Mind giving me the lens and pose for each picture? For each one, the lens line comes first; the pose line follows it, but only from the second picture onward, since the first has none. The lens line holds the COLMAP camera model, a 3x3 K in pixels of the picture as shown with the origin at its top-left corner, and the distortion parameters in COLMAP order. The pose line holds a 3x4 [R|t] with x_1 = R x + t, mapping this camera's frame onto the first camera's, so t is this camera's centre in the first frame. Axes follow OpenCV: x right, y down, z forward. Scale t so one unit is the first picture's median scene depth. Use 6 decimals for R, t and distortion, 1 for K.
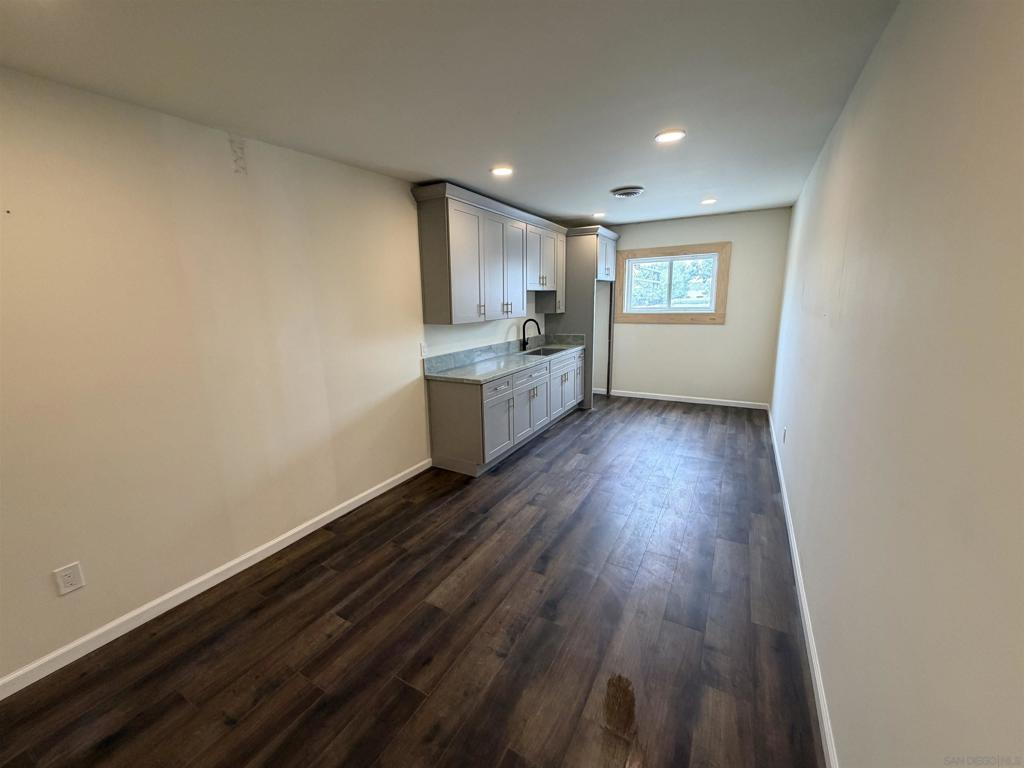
lens RADIAL K [[407.6, 0, 506.4], [0, 407.6, 383.7], [0, 0, 1]] dist [-0.006485, 0.001729]
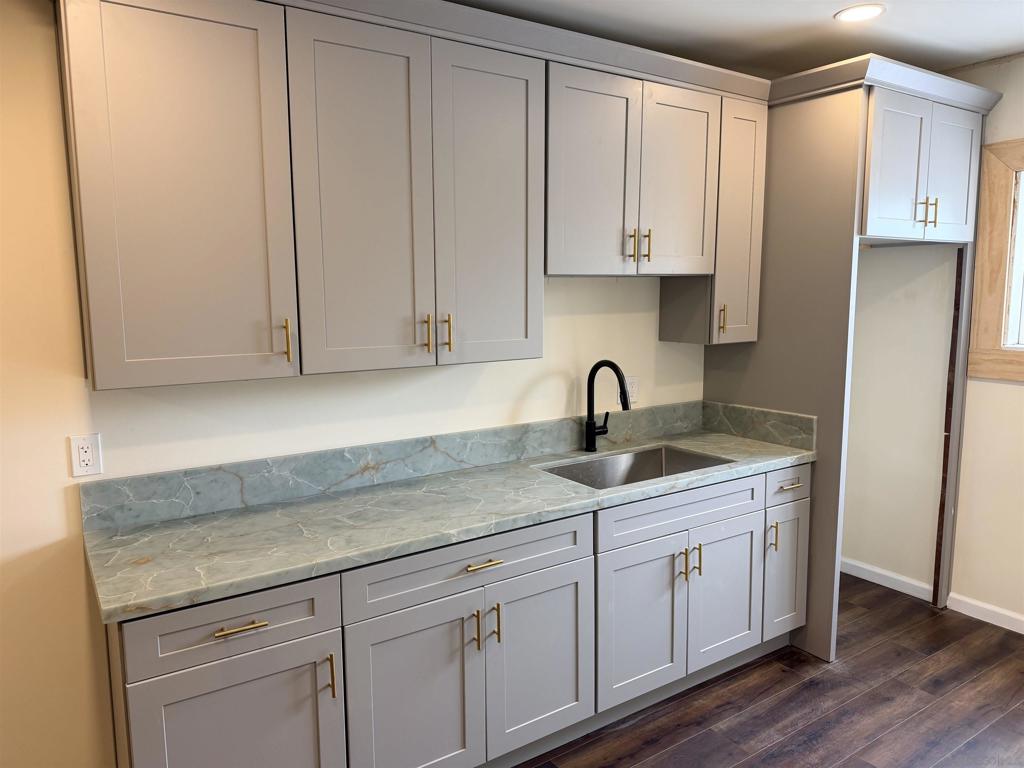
lens RADIAL K [[713.1, 0, 513.7], [0, 713.1, 380.4], [0, 0, 1]] dist [0.059421, -0.069269]
pose [[0.894049, 0.071686, -0.442195, 0.234377], [-0.103379, 0.993485, -0.047959, -0.101714], [0.435877, 0.088592, 0.895636, 0.428291]]
